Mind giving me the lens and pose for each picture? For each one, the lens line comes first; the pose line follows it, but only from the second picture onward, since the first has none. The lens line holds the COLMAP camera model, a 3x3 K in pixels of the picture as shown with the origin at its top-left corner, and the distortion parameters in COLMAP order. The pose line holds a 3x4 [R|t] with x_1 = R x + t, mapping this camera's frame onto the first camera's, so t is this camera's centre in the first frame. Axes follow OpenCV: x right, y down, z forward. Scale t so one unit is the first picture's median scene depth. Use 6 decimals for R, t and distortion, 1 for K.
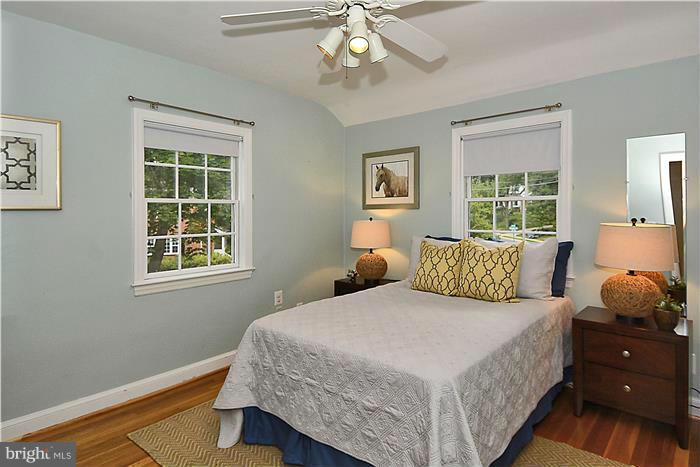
lens RADIAL K [[370.2, 0, 347.9], [0, 370.2, 213.5], [0, 0, 1]] dist [0.077236, -0.075650]
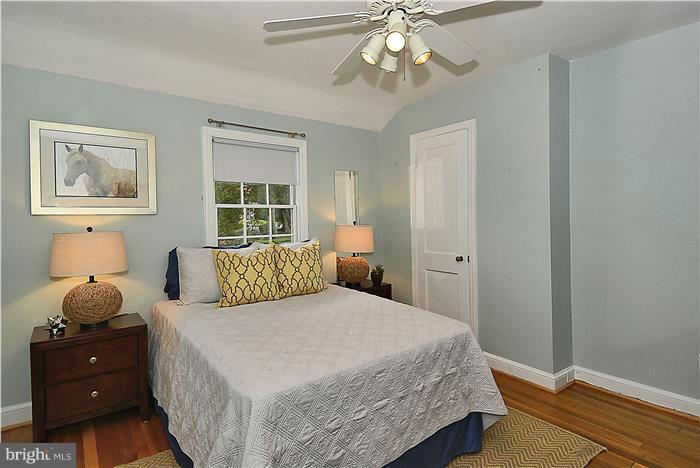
lens RADIAL K [[370.2, 0, 347.9], [0, 370.2, 214.0], [0, 0, 1]] dist [0.077236, -0.075650]
pose [[0.220598, 0.010105, 0.975312, -0.586281], [0.013278, 0.999823, -0.013362, 0.003739], [-0.975274, 0.015898, 0.220425, 0.513880]]
